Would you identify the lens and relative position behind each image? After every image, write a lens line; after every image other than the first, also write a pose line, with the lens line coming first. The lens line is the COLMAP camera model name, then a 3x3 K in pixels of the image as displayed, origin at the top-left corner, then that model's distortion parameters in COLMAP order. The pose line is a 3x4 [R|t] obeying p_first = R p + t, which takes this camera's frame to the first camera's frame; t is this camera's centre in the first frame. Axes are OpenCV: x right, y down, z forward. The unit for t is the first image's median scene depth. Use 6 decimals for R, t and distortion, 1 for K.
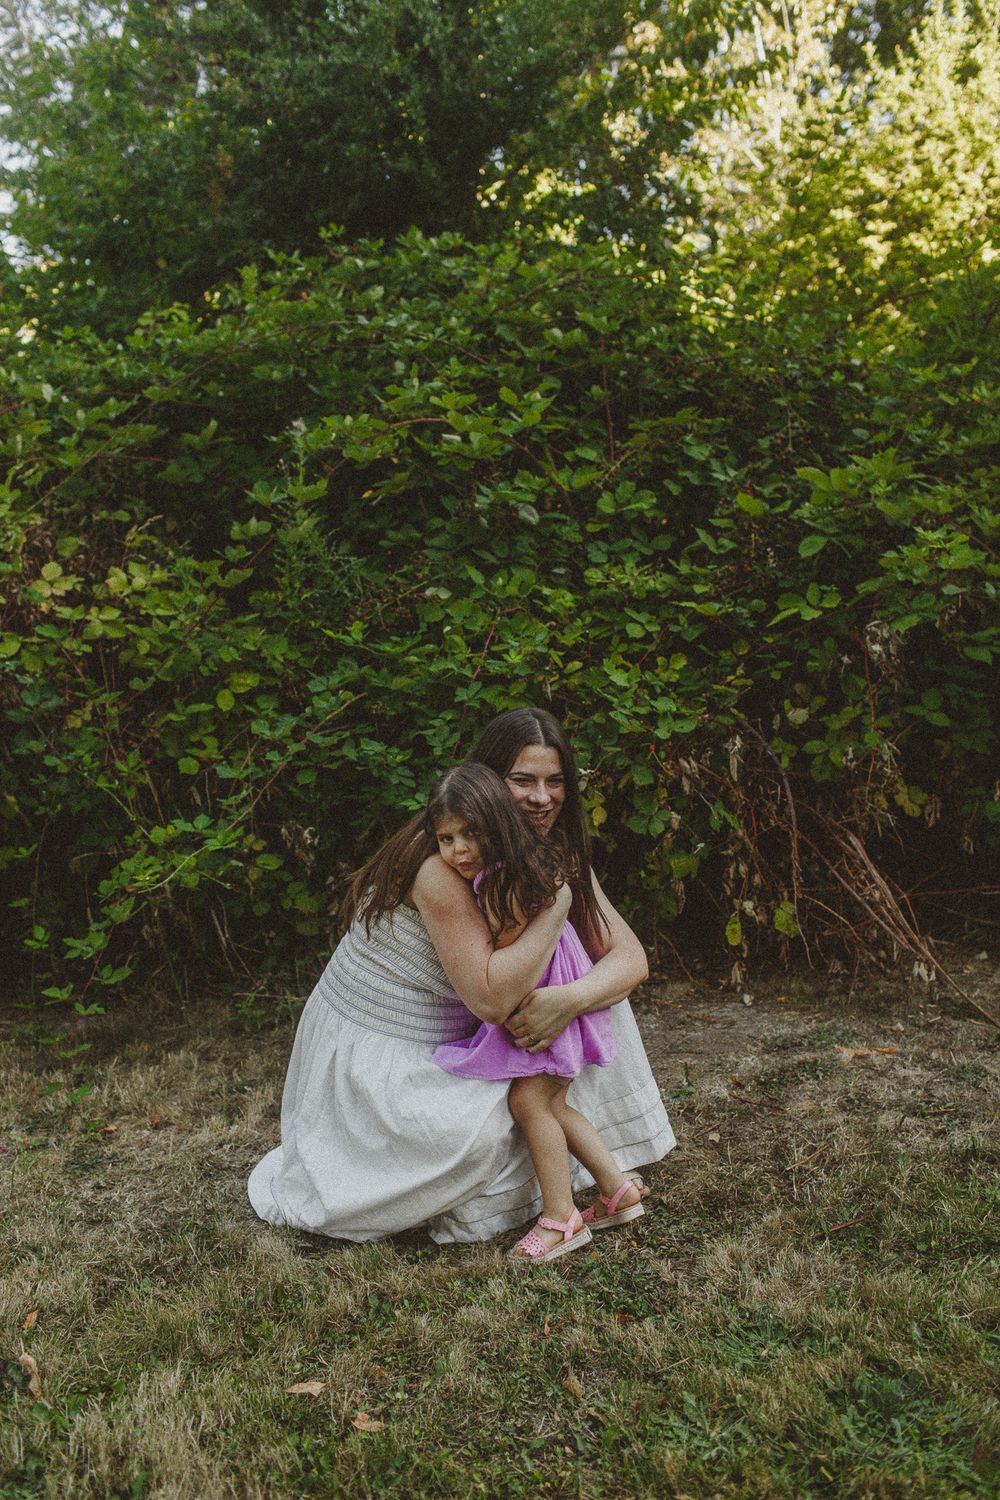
lens RADIAL K [[1426.0, 0, 497.8], [0, 1426.0, 746.9], [0, 0, 1]] dist [0.010350, 0.000000]
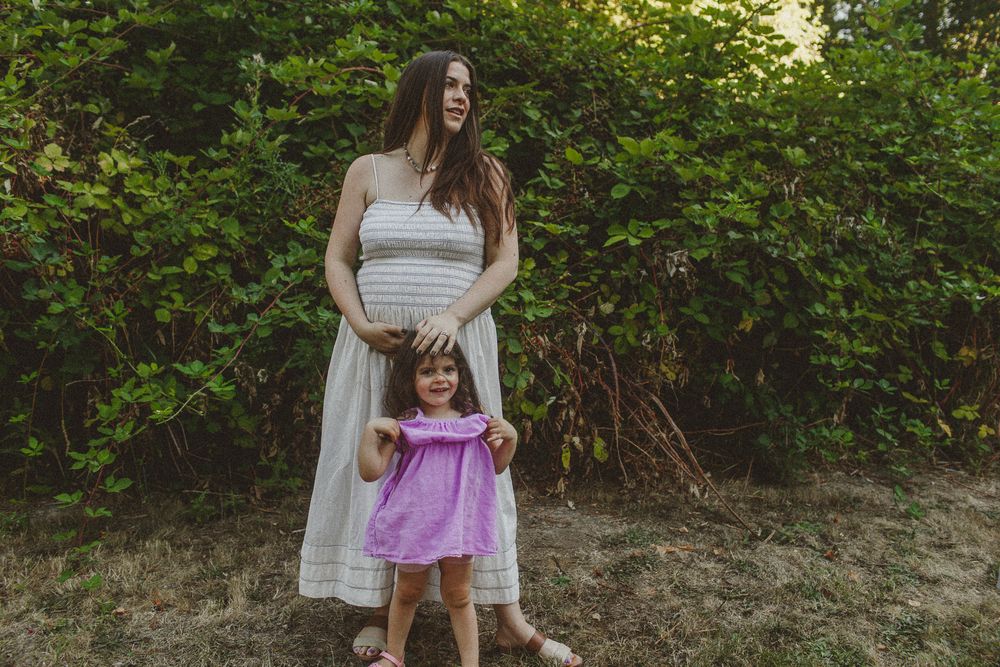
lens RADIAL K [[950.7, 0, 499.4], [0, 950.7, 326.8], [0, 0, 1]] dist [0.010350, 0.000000]
pose [[0.962884, 0.062419, 0.262601, -0.145190], [-0.072578, 0.996936, 0.029157, -0.022669], [-0.259976, -0.047134, 0.964464, 0.093429]]
